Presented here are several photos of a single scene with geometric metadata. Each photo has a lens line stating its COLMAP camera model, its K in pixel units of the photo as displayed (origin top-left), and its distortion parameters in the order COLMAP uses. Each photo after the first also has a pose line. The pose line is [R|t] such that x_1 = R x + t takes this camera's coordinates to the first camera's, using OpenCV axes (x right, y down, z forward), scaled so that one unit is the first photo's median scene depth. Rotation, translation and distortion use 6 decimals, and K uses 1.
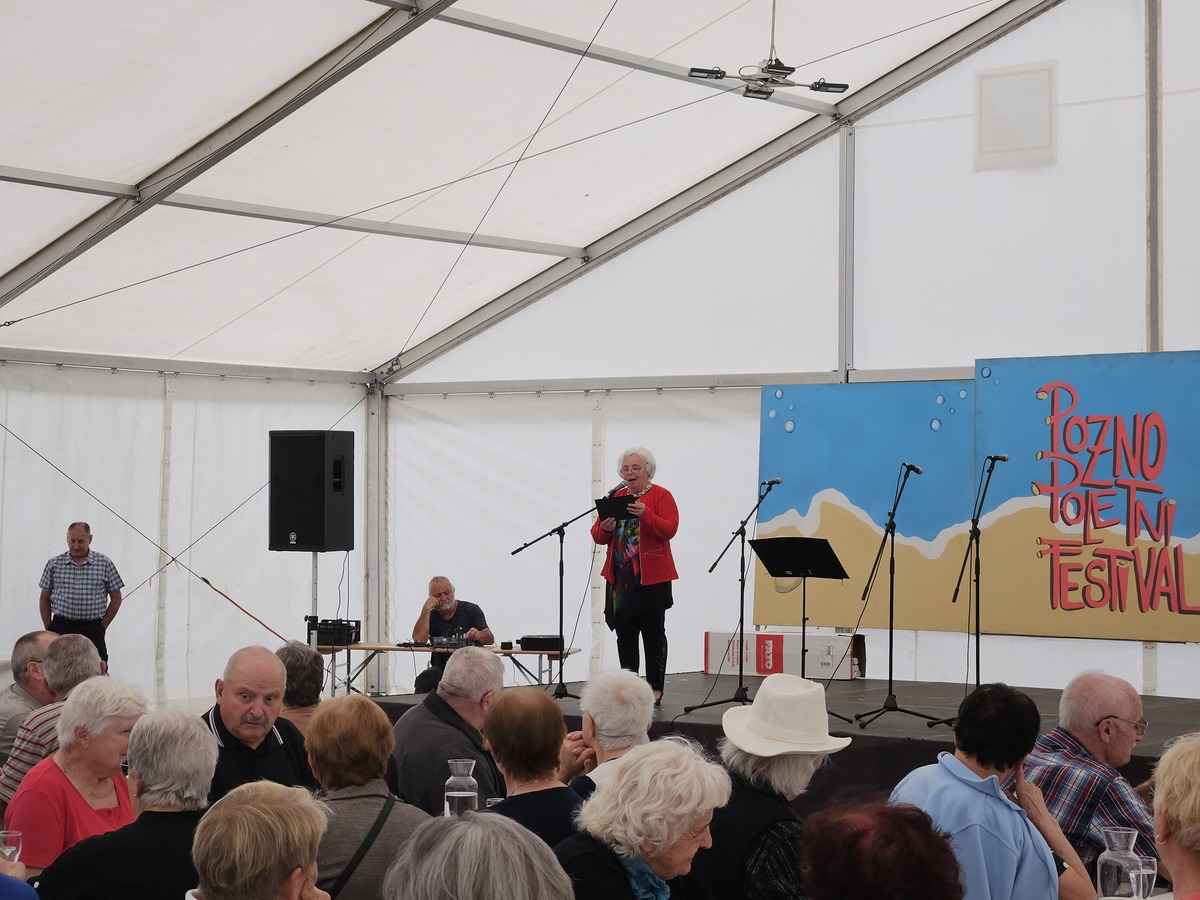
lens RADIAL K [[2478.3, 0, 435.2], [0, 2478.3, 448.2], [0, 0, 1]] dist [-0.363017, 2.470390]
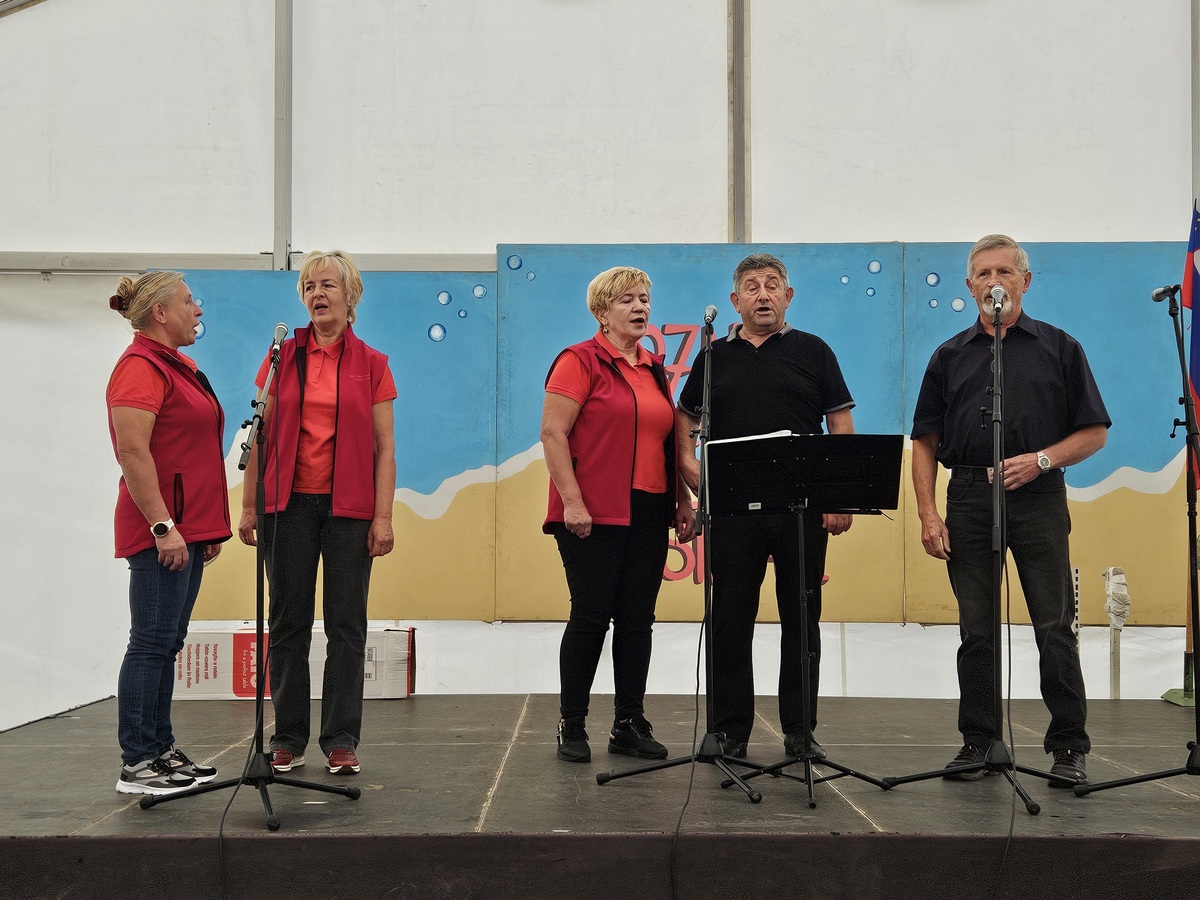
lens RADIAL K [[1754.2, 0, 563.0], [0, 1754.2, 449.2], [0, 0, 1]] dist [0.161076, -0.083081]
pose [[0.768306, 0.028161, 0.639463, -0.100381], [-0.013001, 0.999512, -0.028397, 0.040329], [-0.639950, 0.013504, 0.768298, 0.601230]]
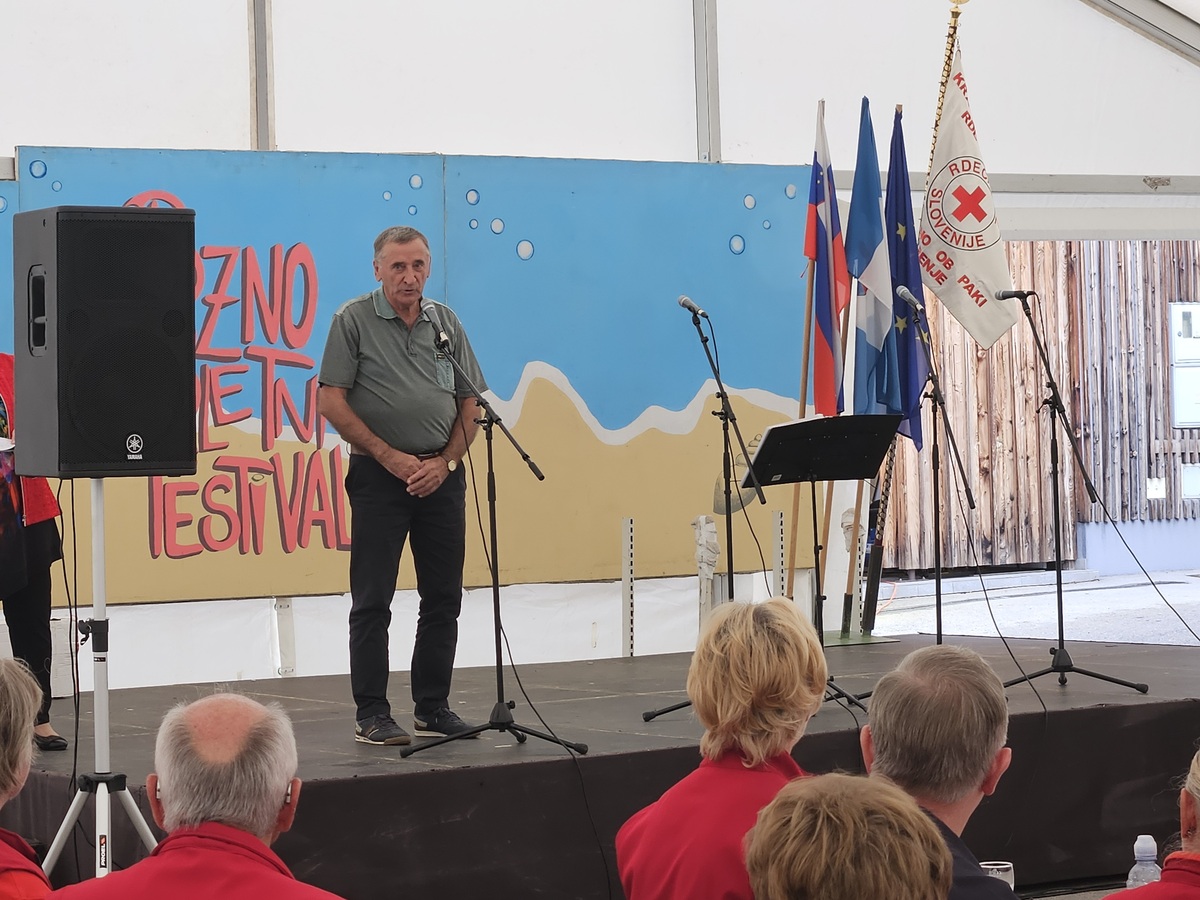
lens RADIAL K [[3399.3, 0, 527.6], [0, 3399.3, 435.0], [0, 0, 1]] dist [-1.008555, 18.349696]
pose [[0.287007, -0.015575, 0.957802, -0.534696], [0.003769, 0.999878, 0.015129, 0.022211], [-0.957921, -0.000733, 0.287031, 0.666637]]
